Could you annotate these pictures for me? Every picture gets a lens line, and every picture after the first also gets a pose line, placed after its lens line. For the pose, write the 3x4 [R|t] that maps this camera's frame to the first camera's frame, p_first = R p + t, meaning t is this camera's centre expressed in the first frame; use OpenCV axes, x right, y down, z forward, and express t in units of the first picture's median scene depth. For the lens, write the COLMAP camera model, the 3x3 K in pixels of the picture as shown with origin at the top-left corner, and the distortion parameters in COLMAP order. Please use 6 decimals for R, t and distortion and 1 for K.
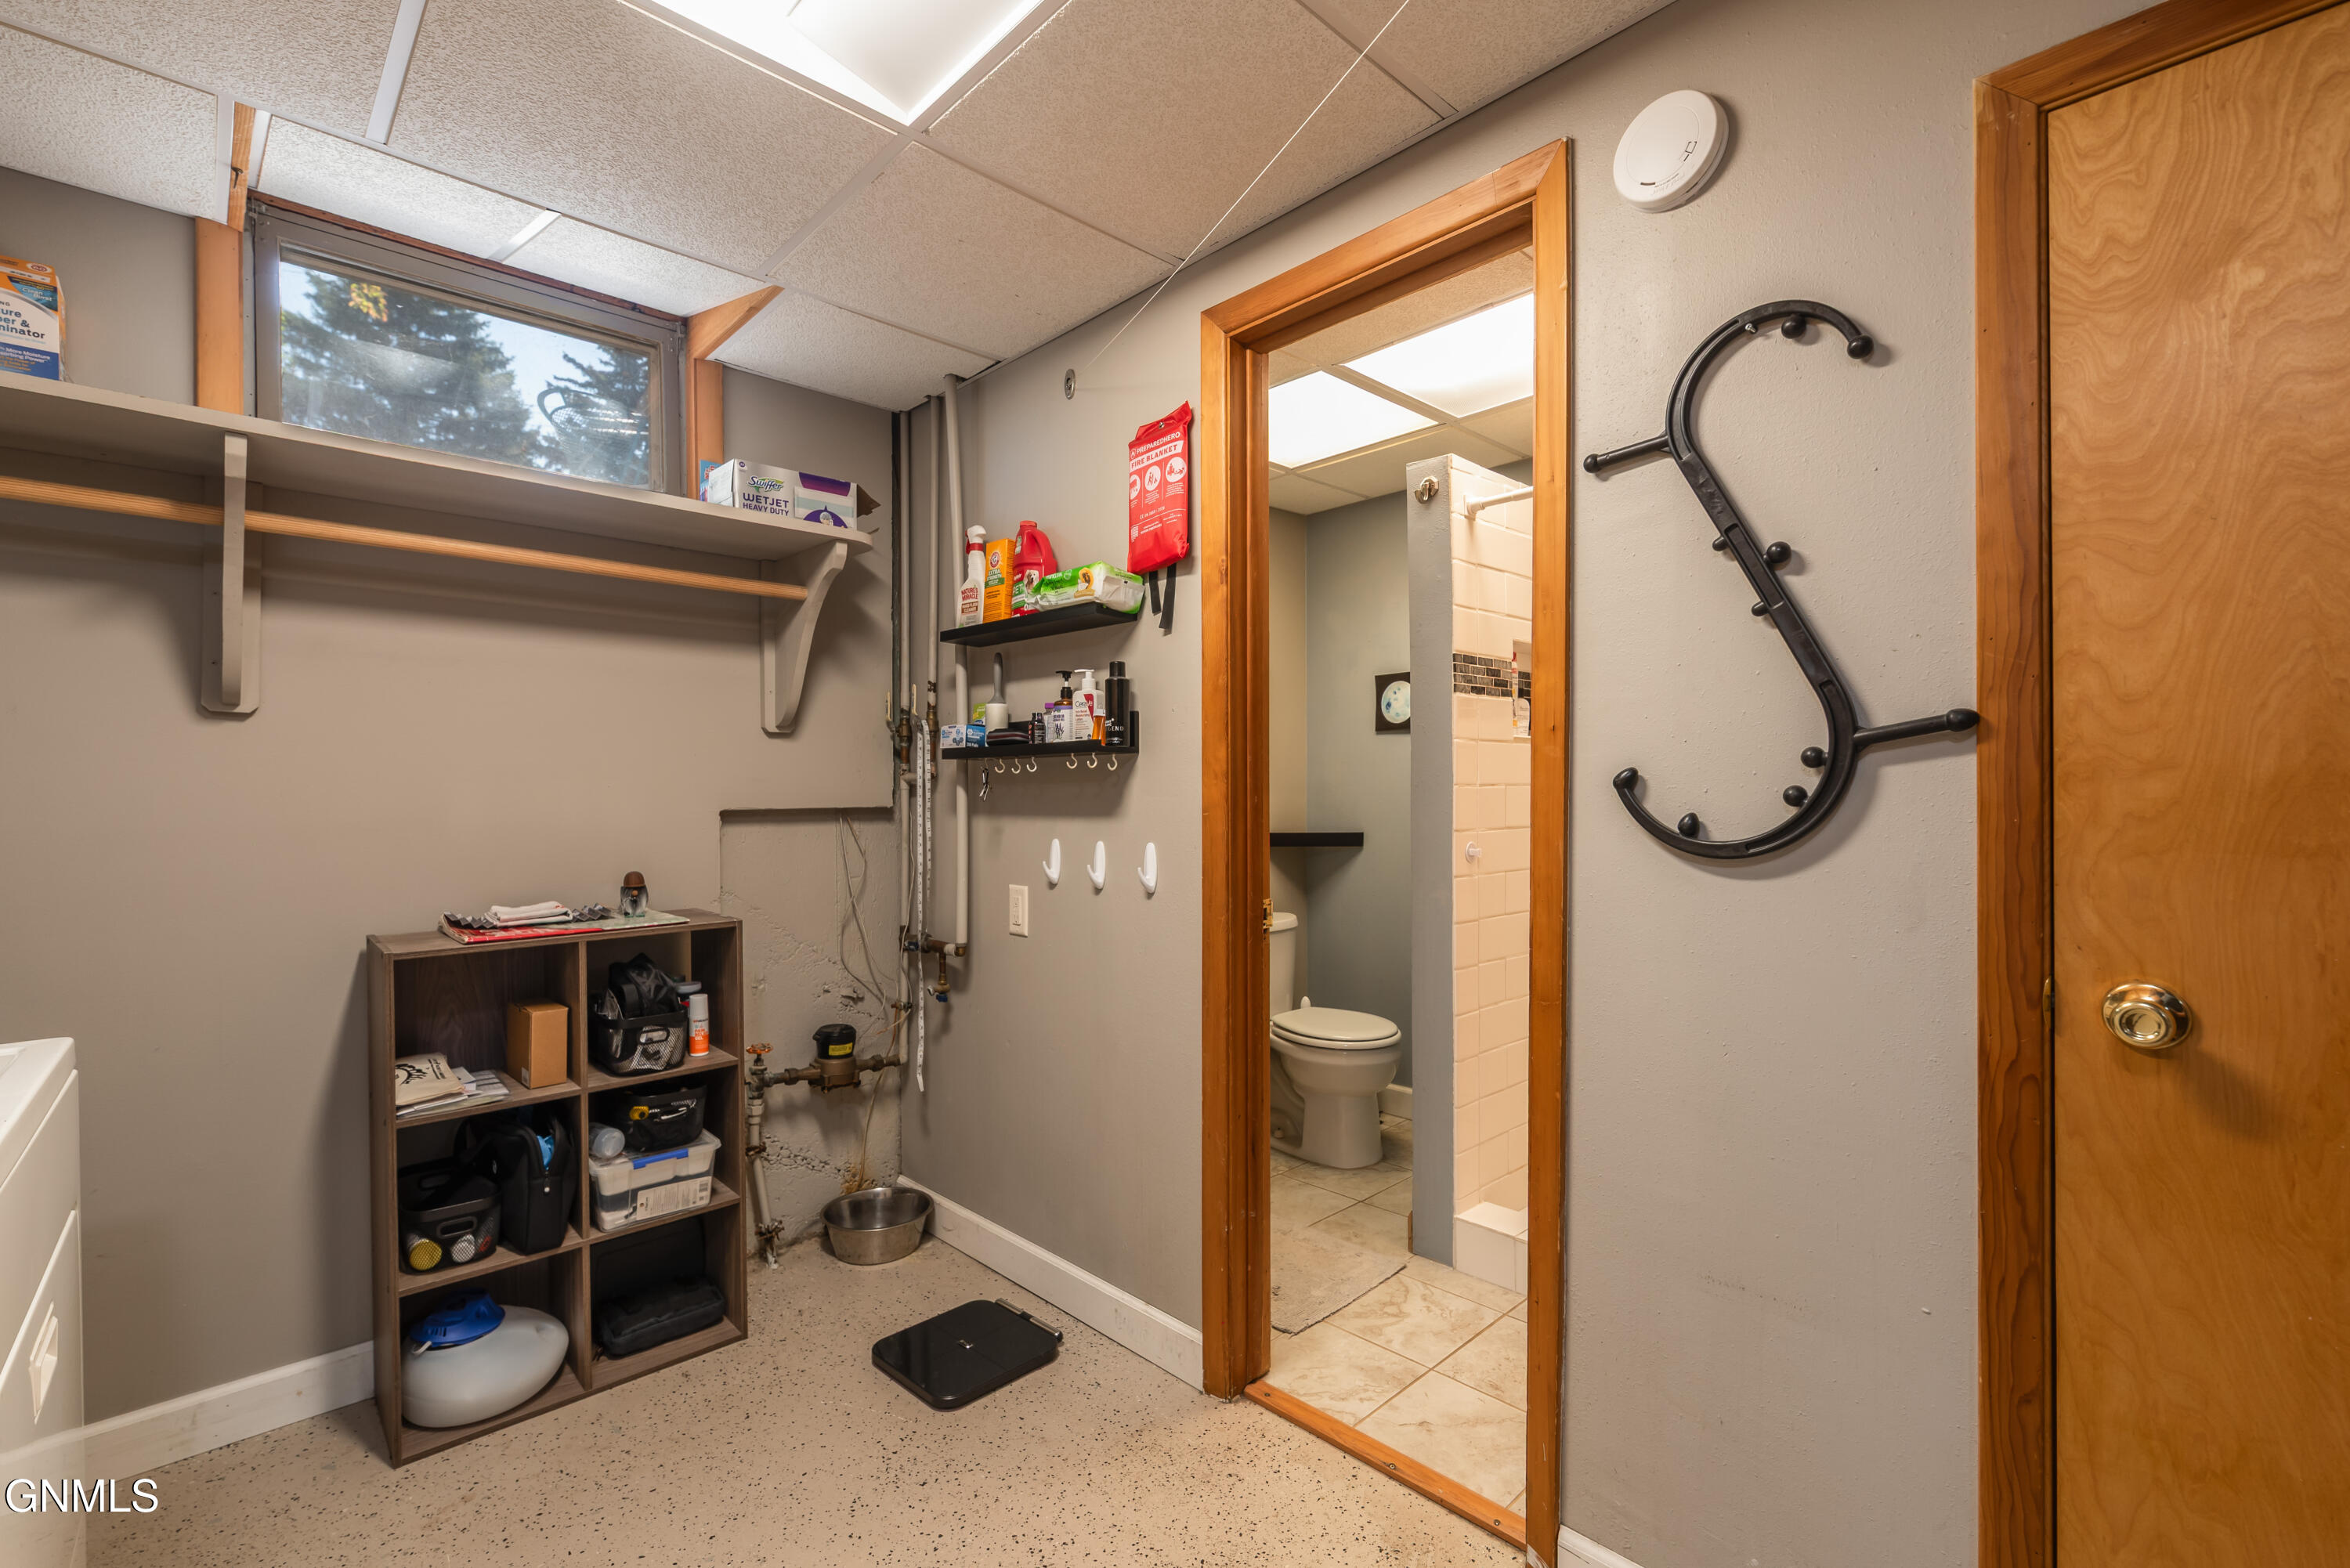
lens RADIAL K [[1006.1, 0, 1169.6], [0, 1006.1, 794.1], [0, 0, 1]] dist [0.001182, -0.000426]
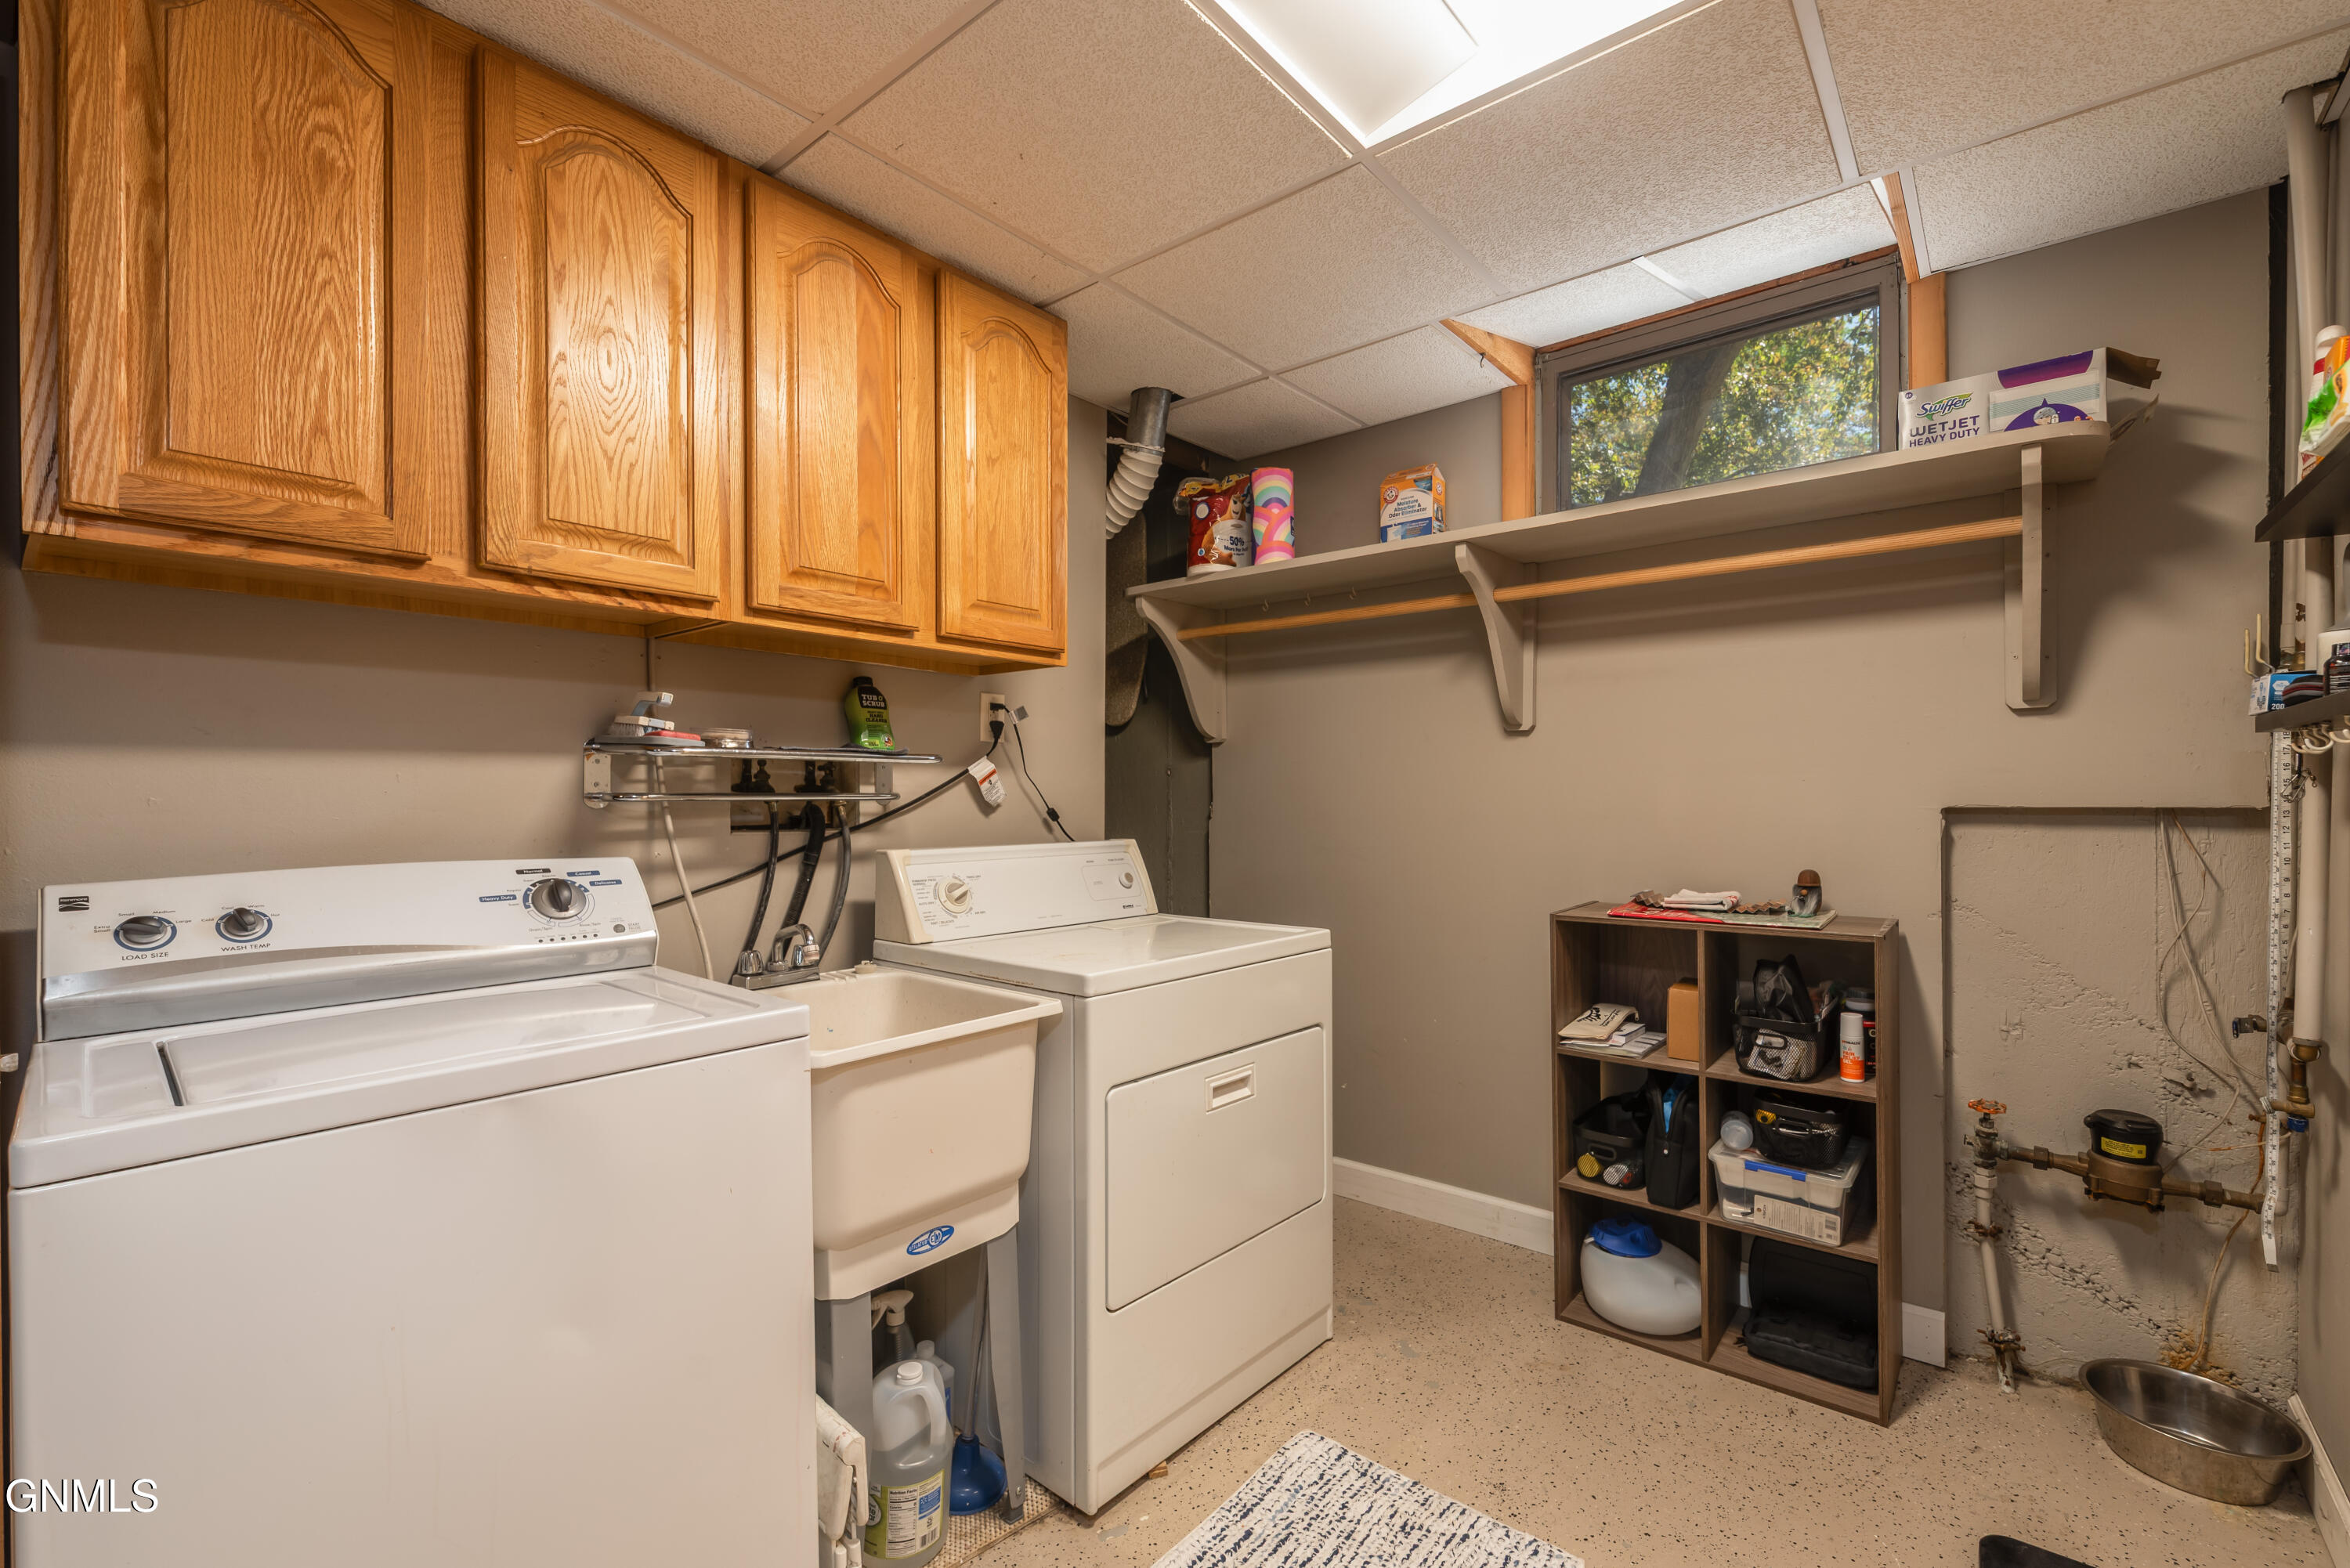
lens RADIAL K [[1006.1, 0, 1194.6], [0, 1006.1, 798.3], [0, 0, 1]] dist [0.001182, -0.000426]
pose [[0.129262, 0.009154, -0.991568, 0.374002], [0.001768, 0.999954, 0.009462, -0.001078], [0.991609, -0.002976, 0.129240, 0.337206]]
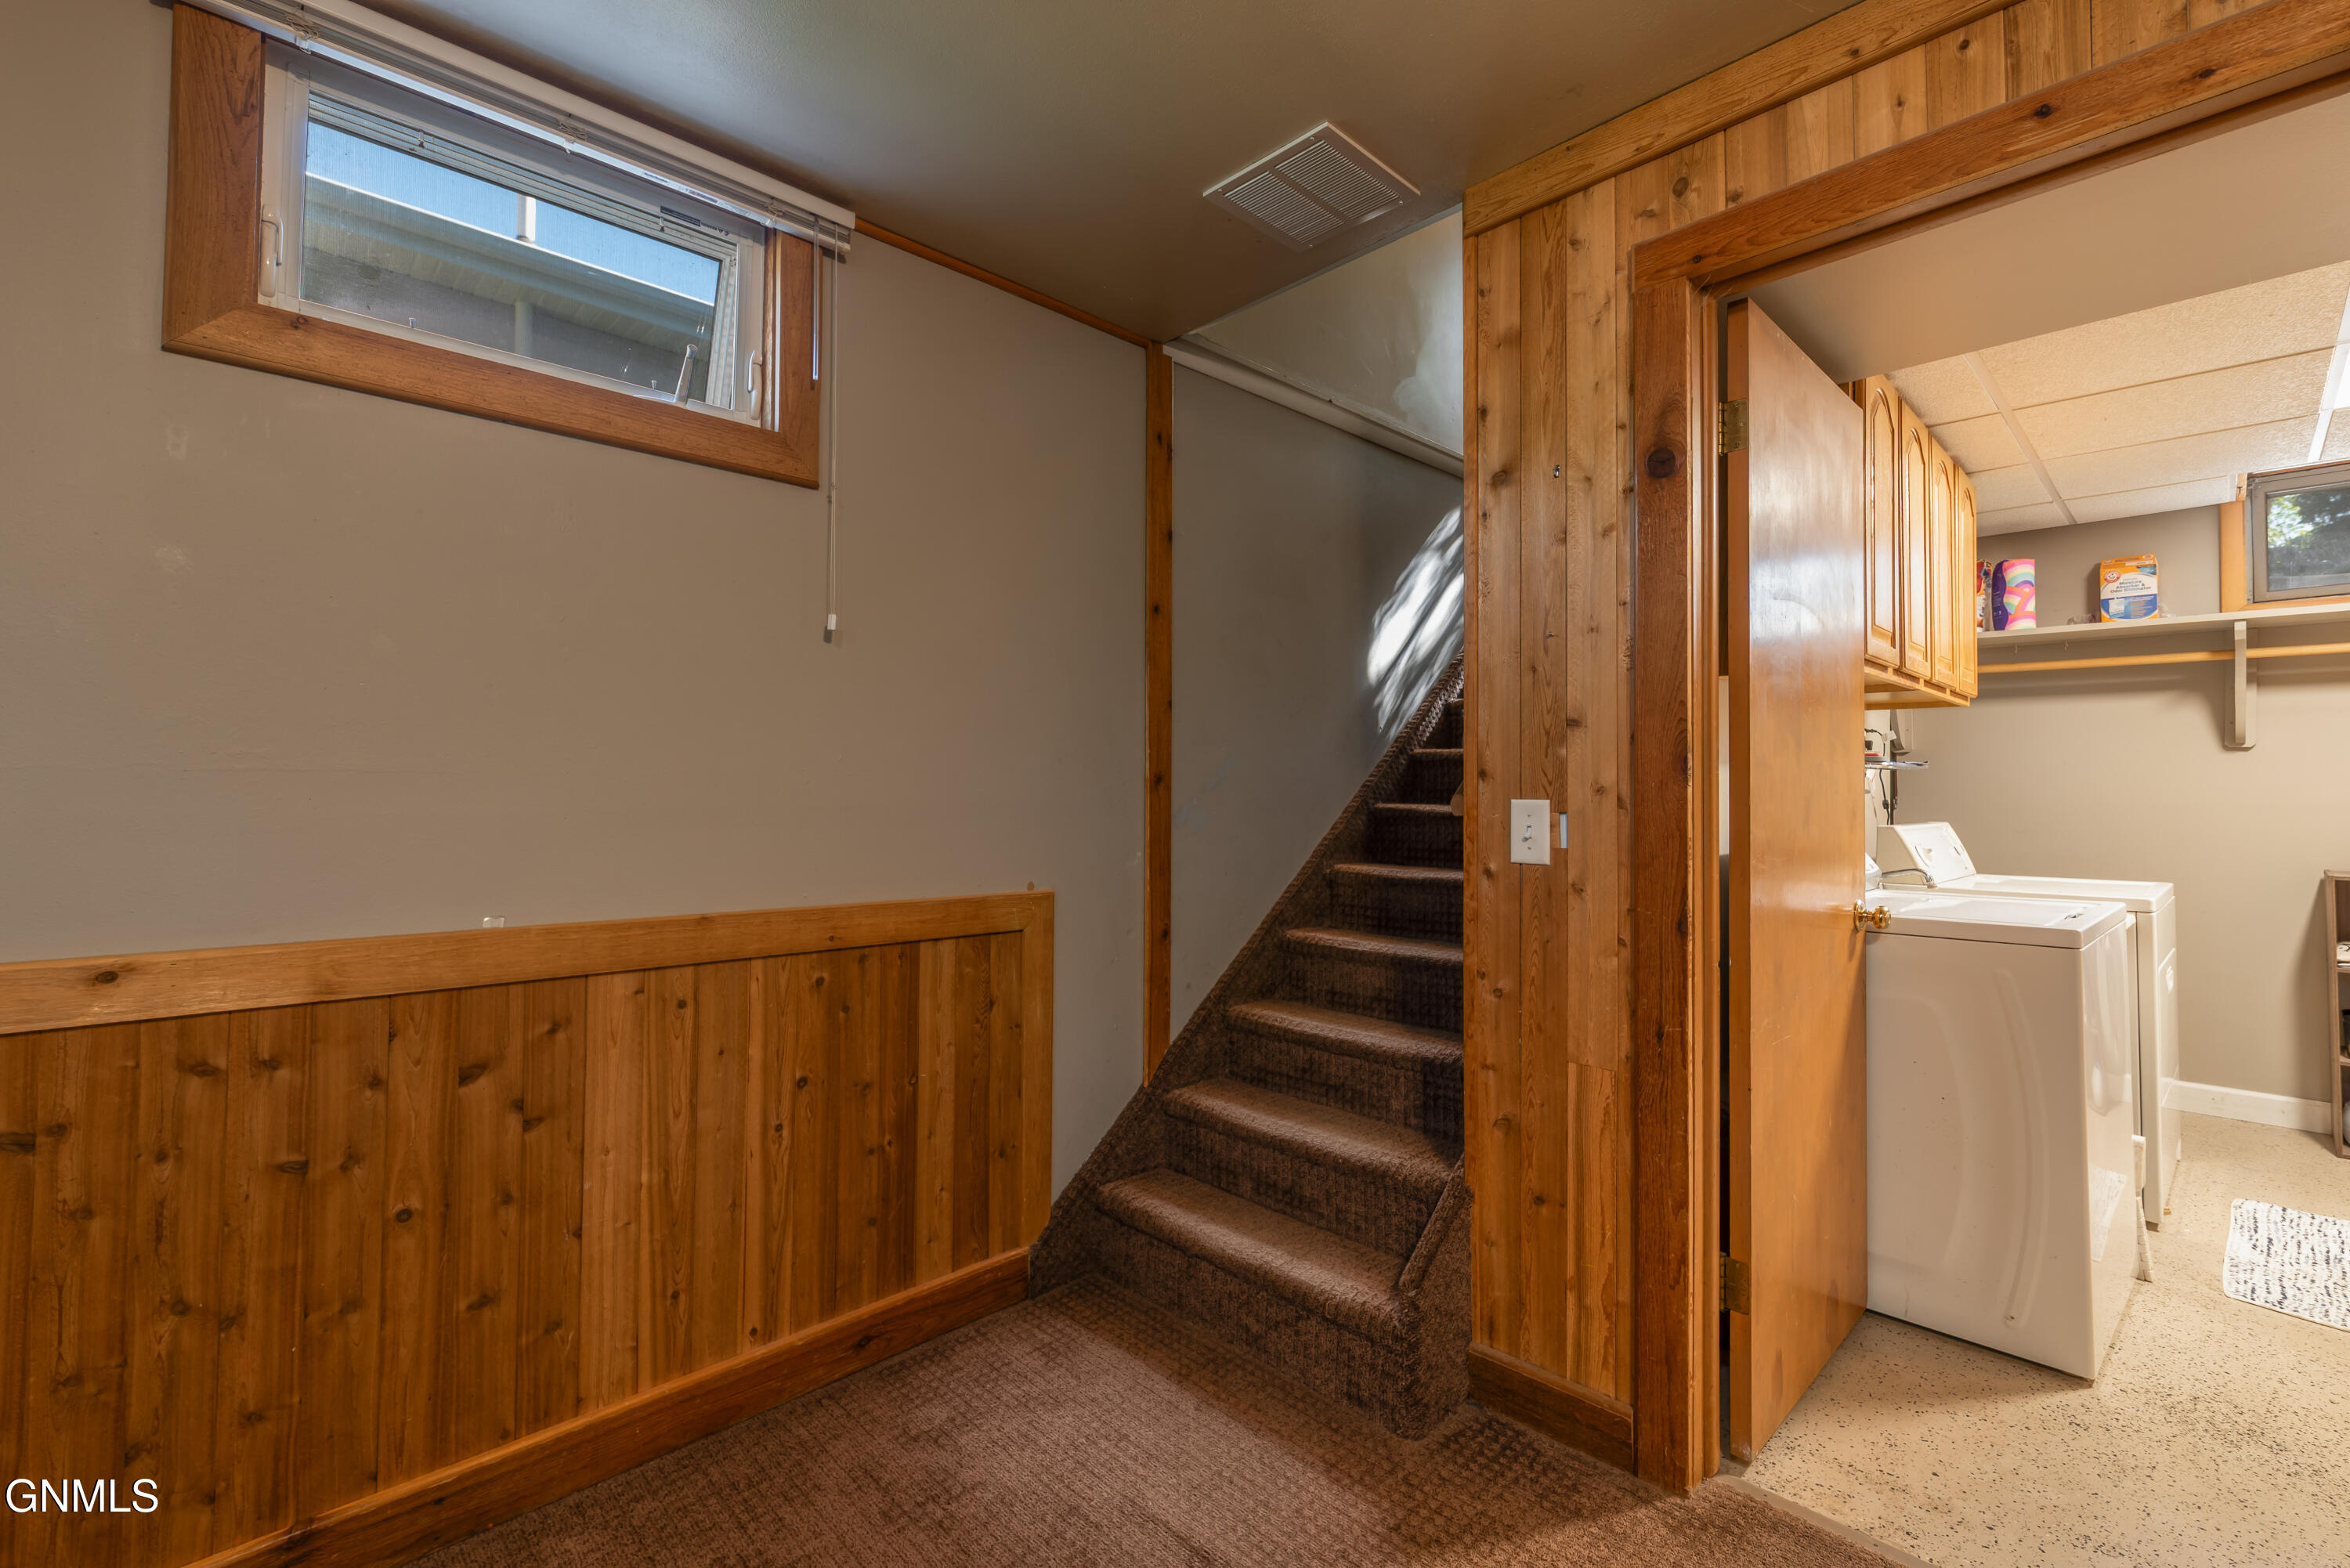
lens RADIAL K [[1006.1, 0, 1171.4], [0, 1006.1, 765.0], [0, 0, 1]] dist [0.001182, -0.000426]
pose [[0.005871, -0.013498, -0.999892, 0.937150], [-0.000736, 0.999909, -0.013502, -0.016208], [0.999982, 0.000815, 0.005861, -1.008192]]
